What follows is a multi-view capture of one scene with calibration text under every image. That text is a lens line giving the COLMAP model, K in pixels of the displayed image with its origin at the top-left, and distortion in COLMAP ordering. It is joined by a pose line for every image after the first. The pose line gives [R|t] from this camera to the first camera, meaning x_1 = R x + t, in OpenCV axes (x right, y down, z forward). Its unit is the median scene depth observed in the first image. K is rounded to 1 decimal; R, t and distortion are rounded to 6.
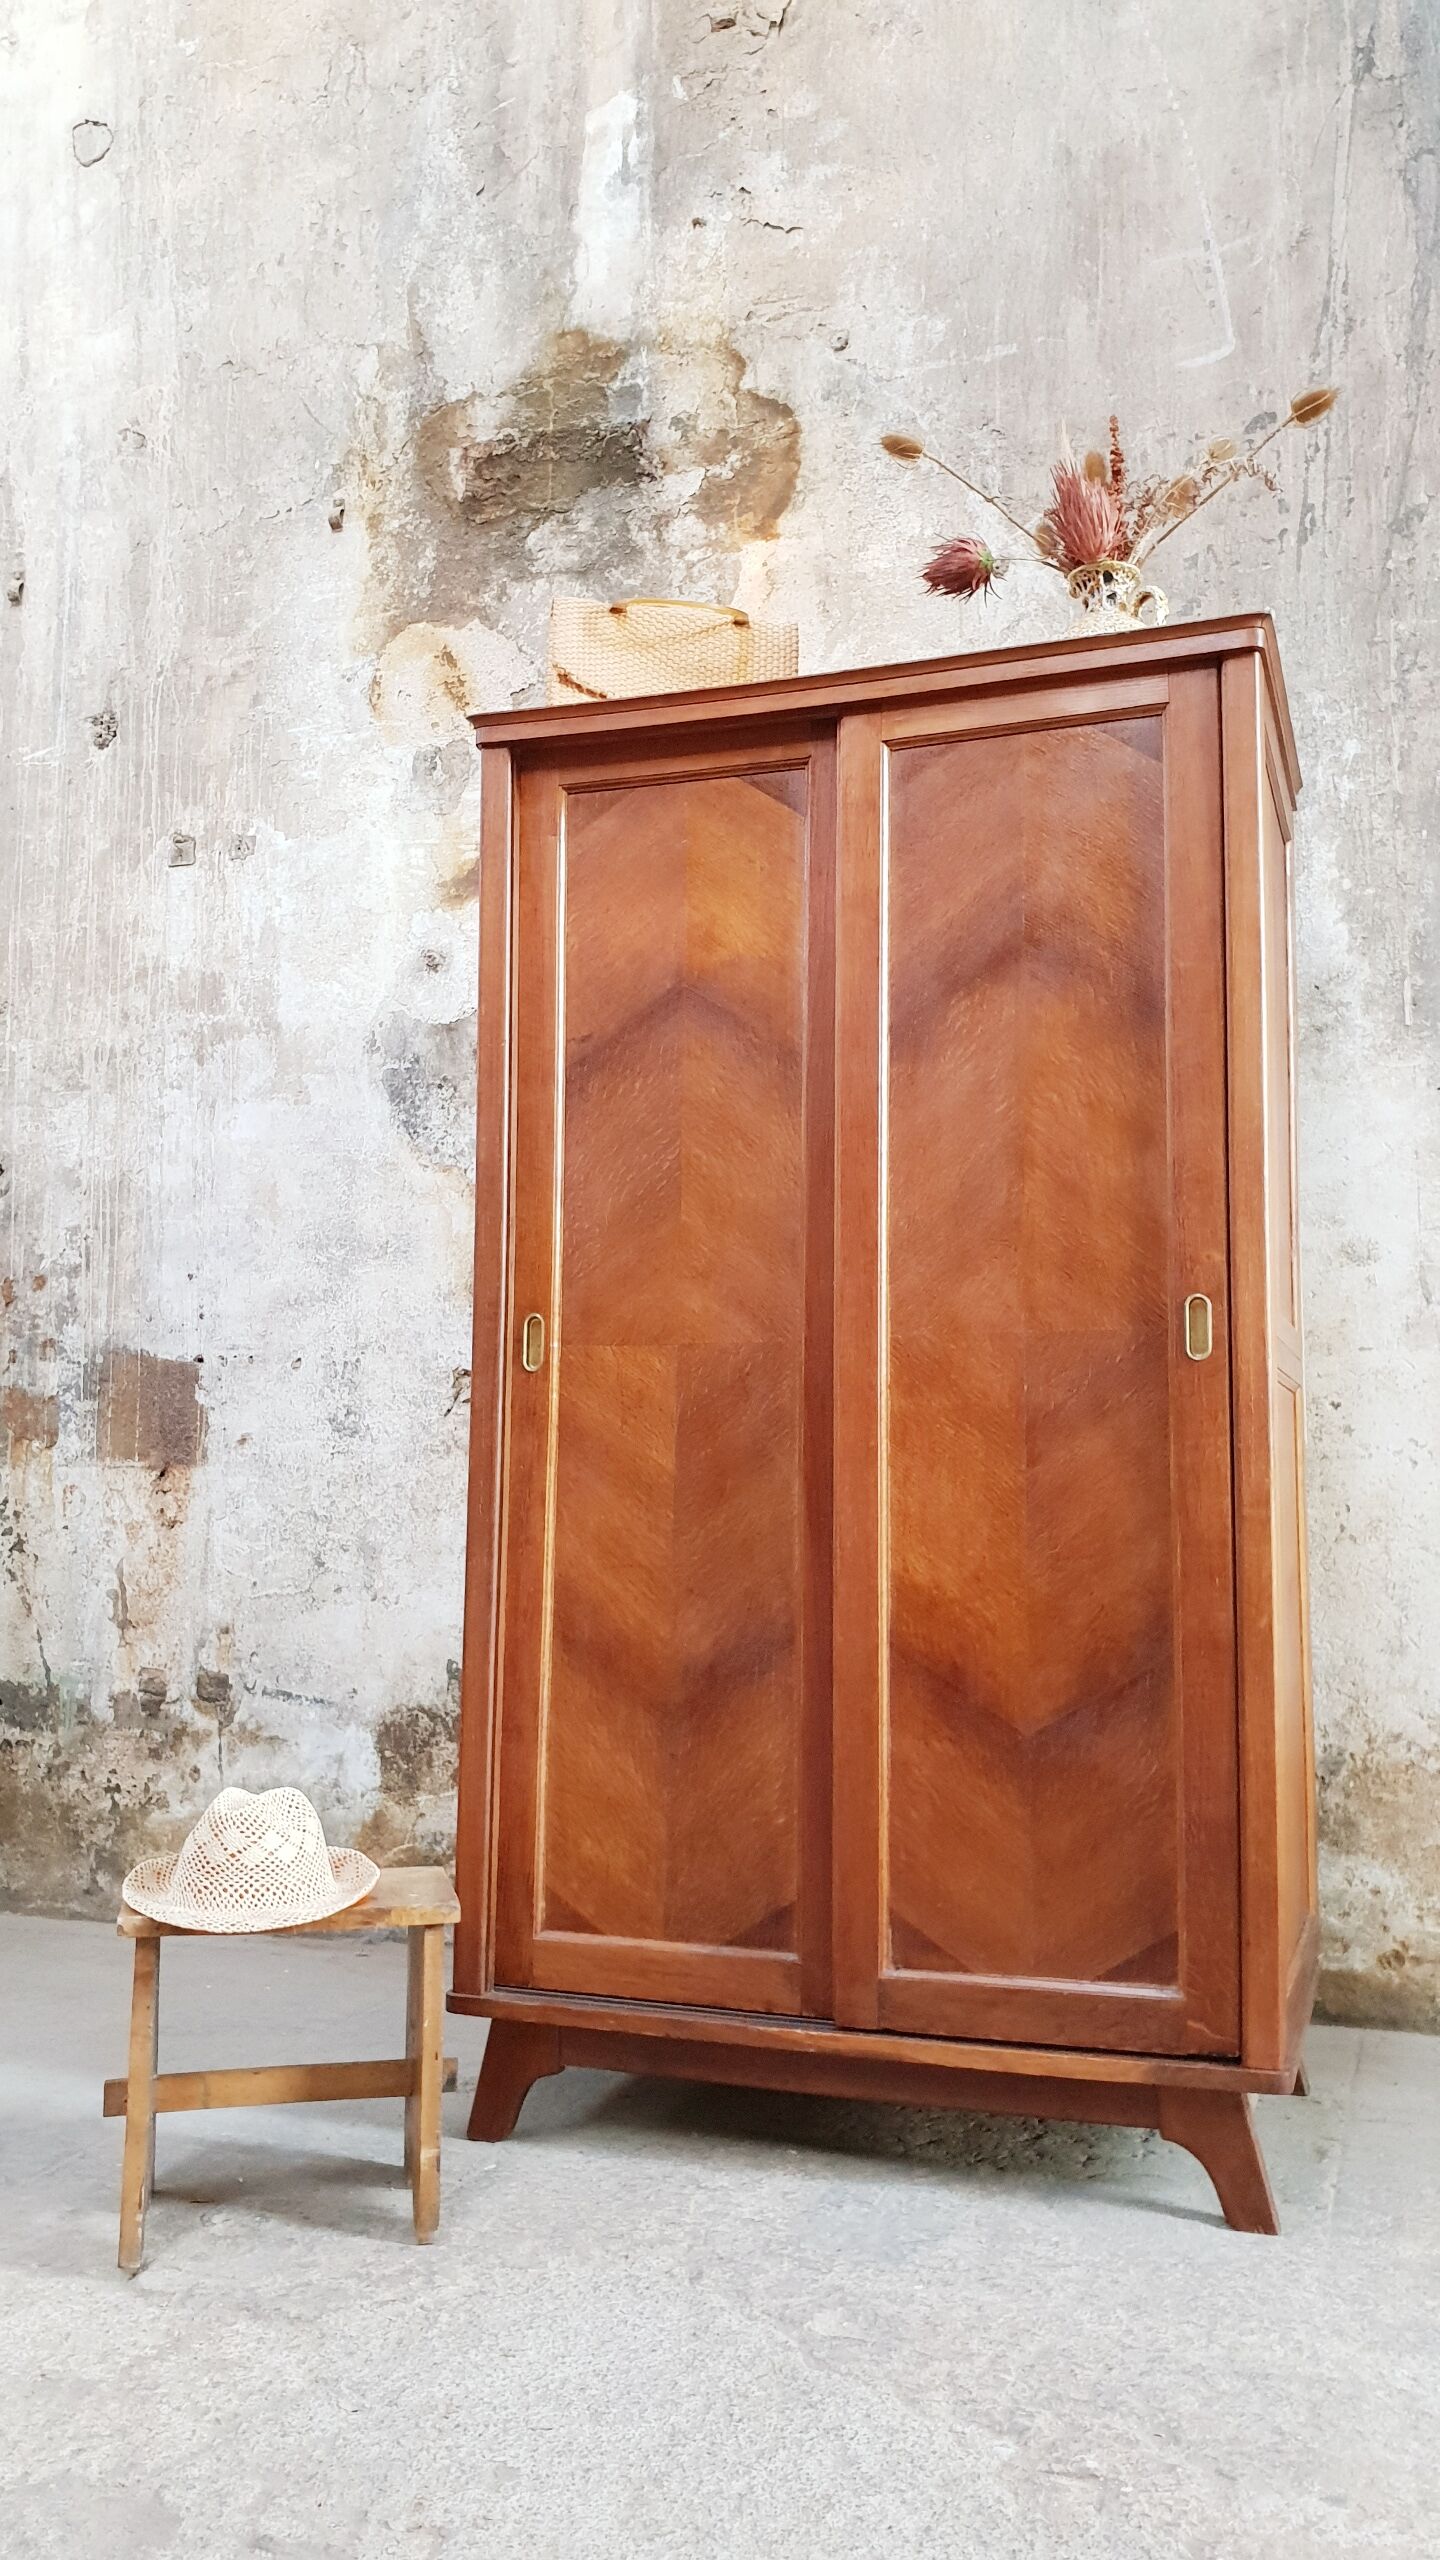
lens RADIAL K [[2027.6, 0, 746.8], [0, 2027.6, 1270.3], [0, 0, 1]] dist [-0.010355, 0.037332]
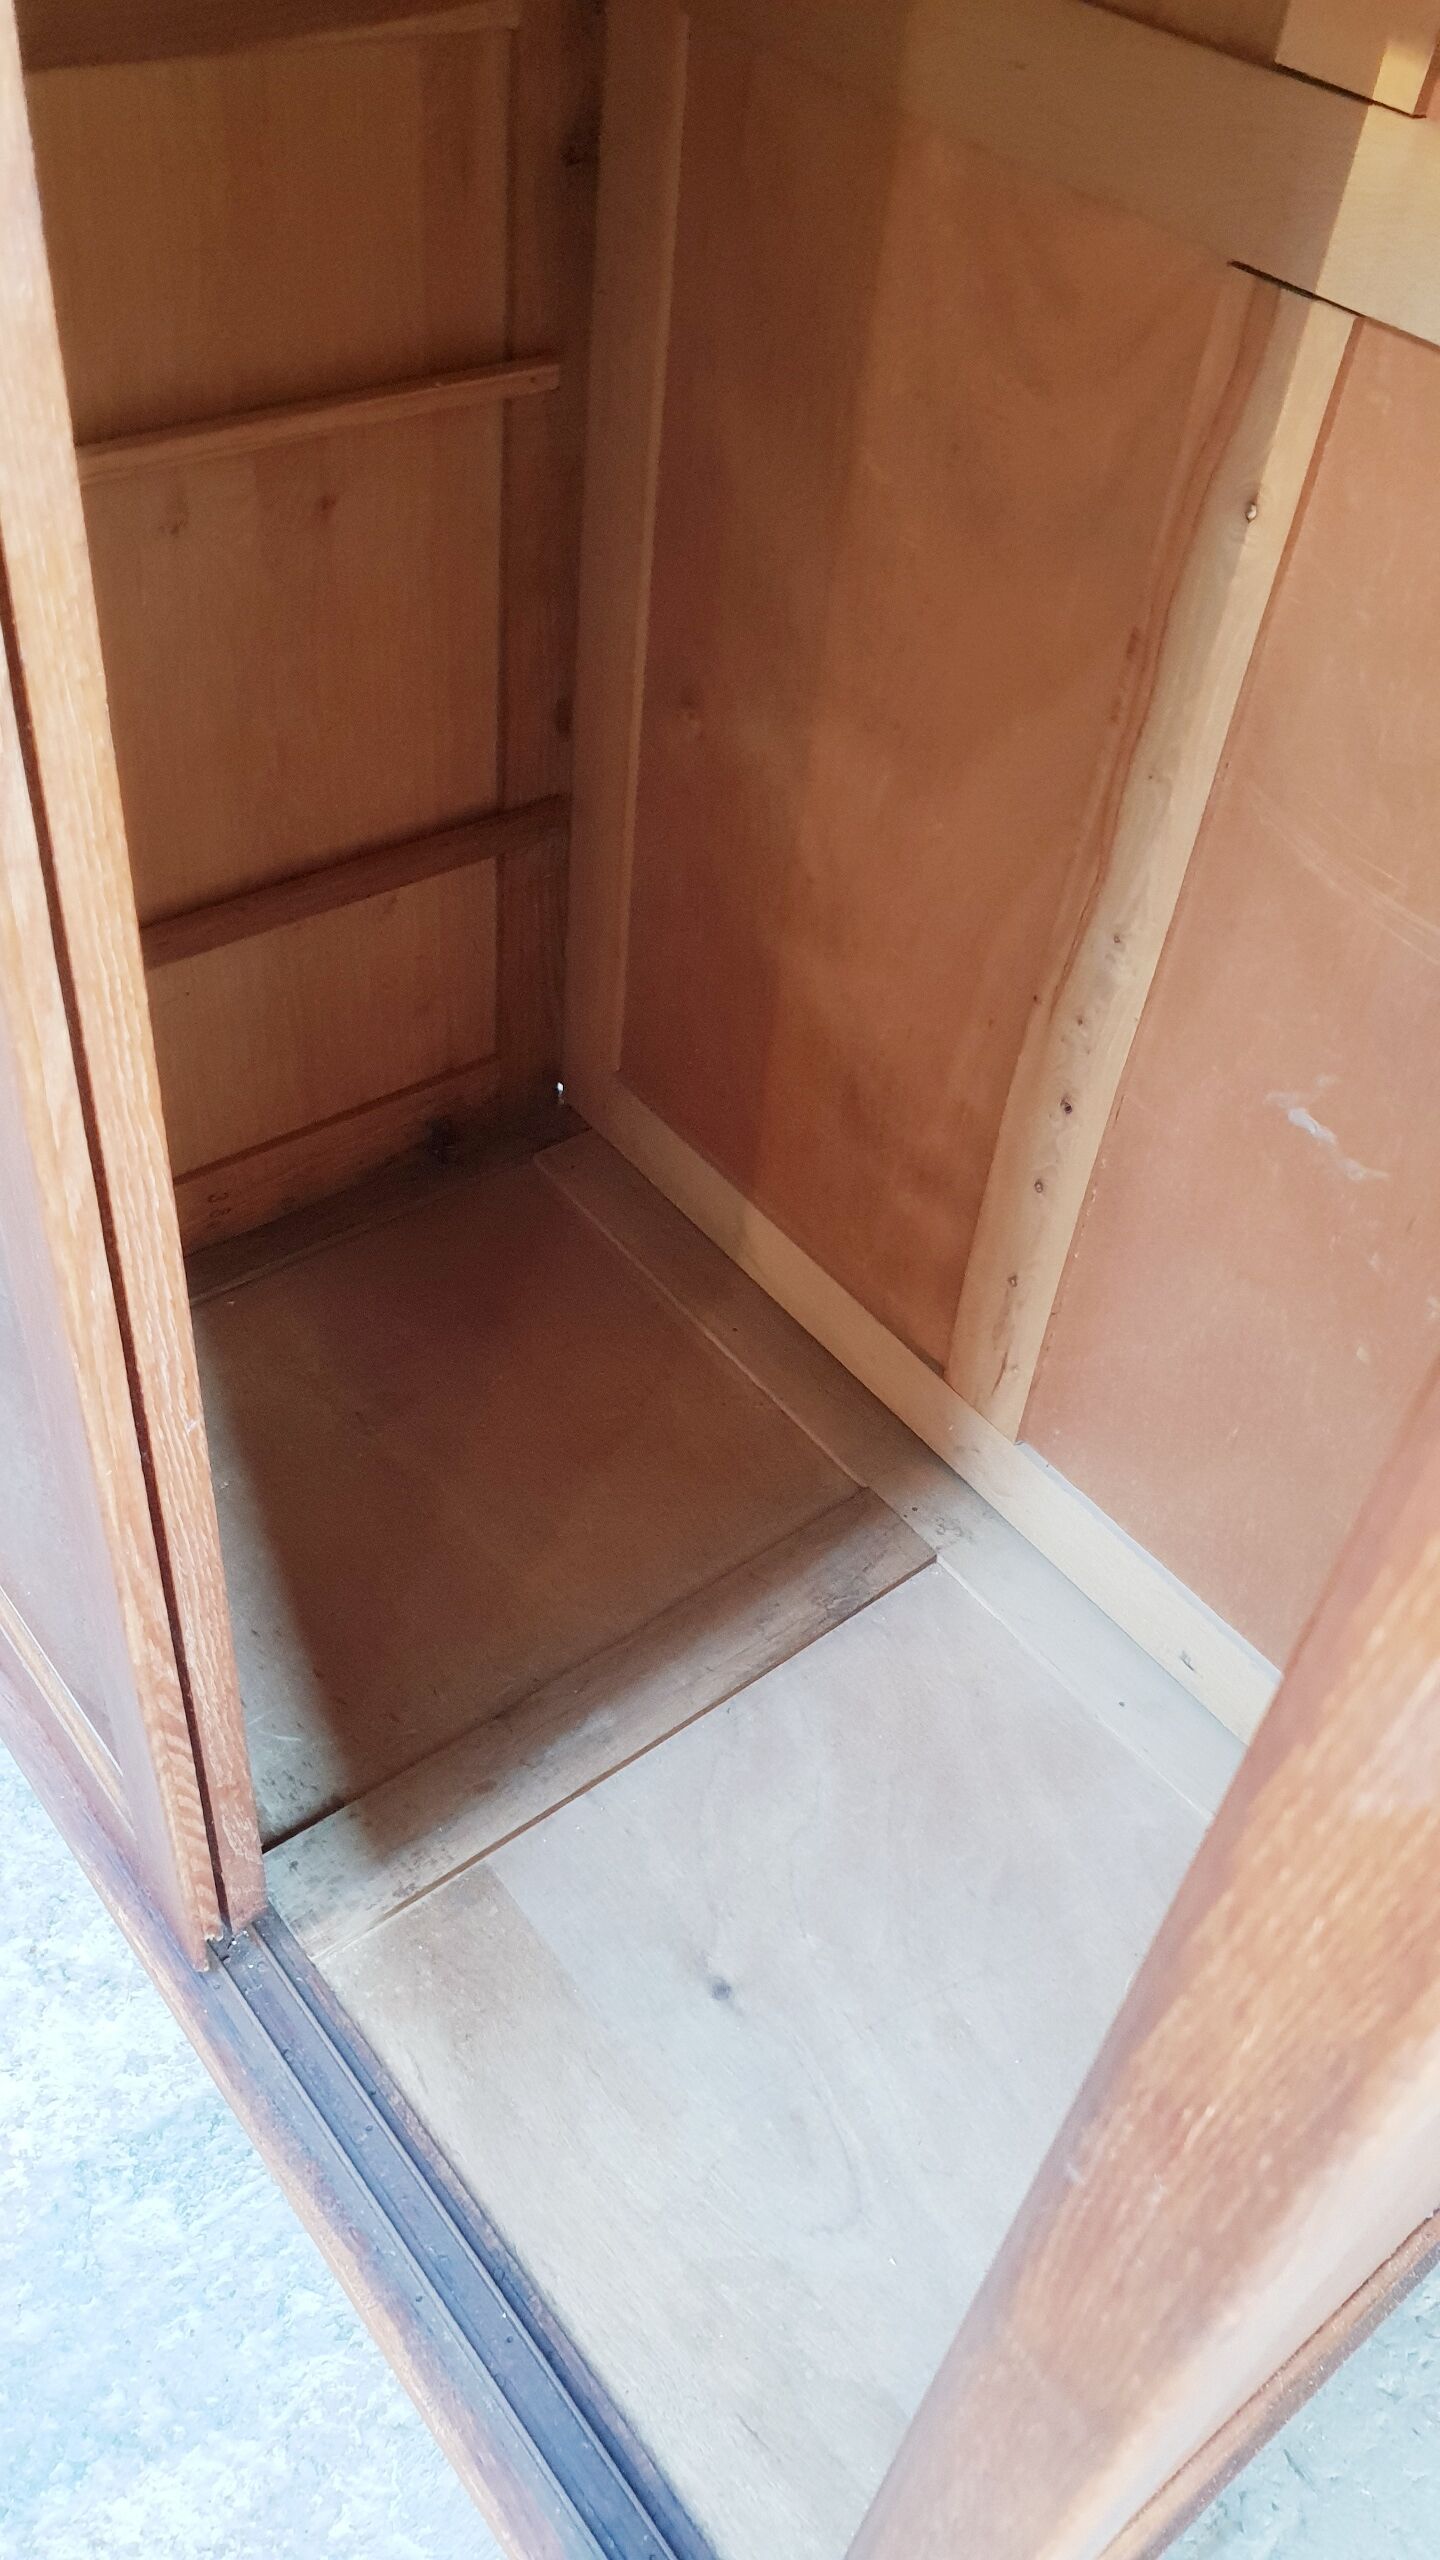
lens RADIAL K [[2027.6, 0, 722.3], [0, 2027.6, 1279.3], [0, 0, 1]] dist [-0.010355, 0.037332]
pose [[0.839866, 0.423971, -0.338930, 0.190063], [-0.029296, 0.658914, 0.751648, -0.059930], [0.542002, -0.621354, 0.565820, 0.725161]]
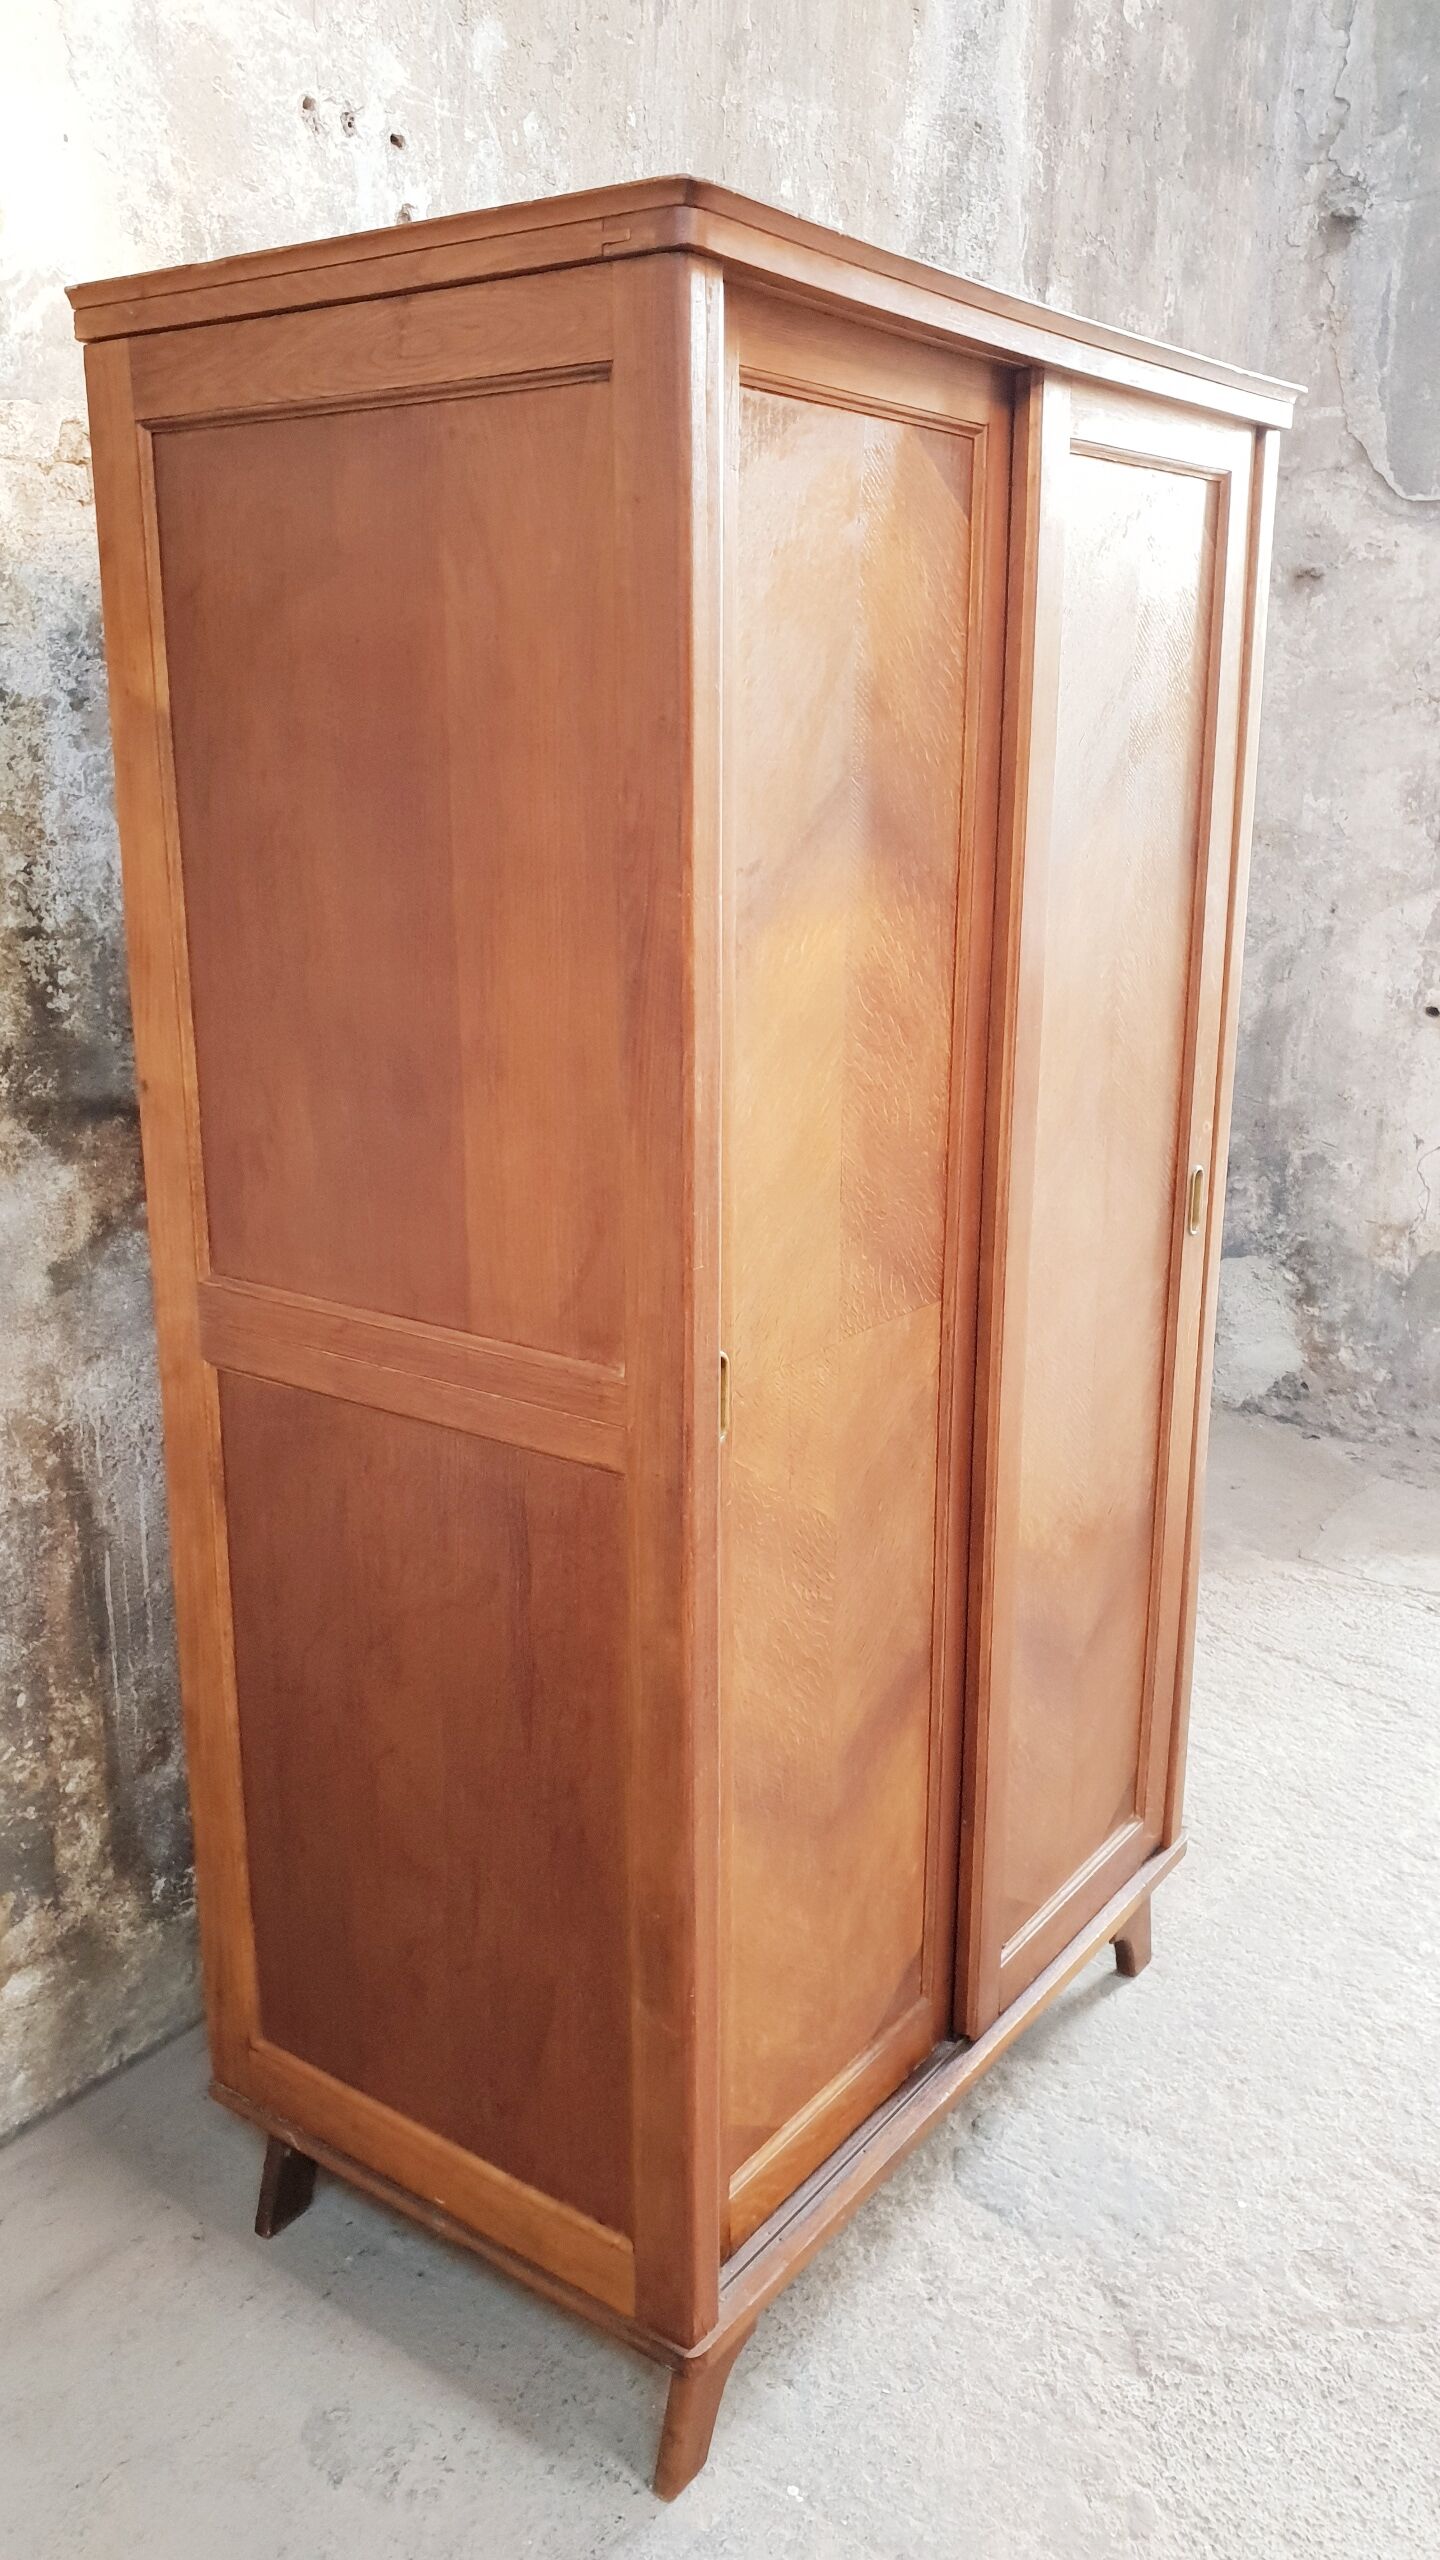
lens RADIAL K [[2027.6, 0, 729.8], [0, 2027.6, 1270.7], [0, 0, 1]] dist [-0.010355, 0.037332]
pose [[0.289128, -0.257739, 0.921941, -0.573734], [-0.105645, 0.948600, 0.298323, -0.159556], [-0.951443, -0.183651, 0.247038, 0.760239]]
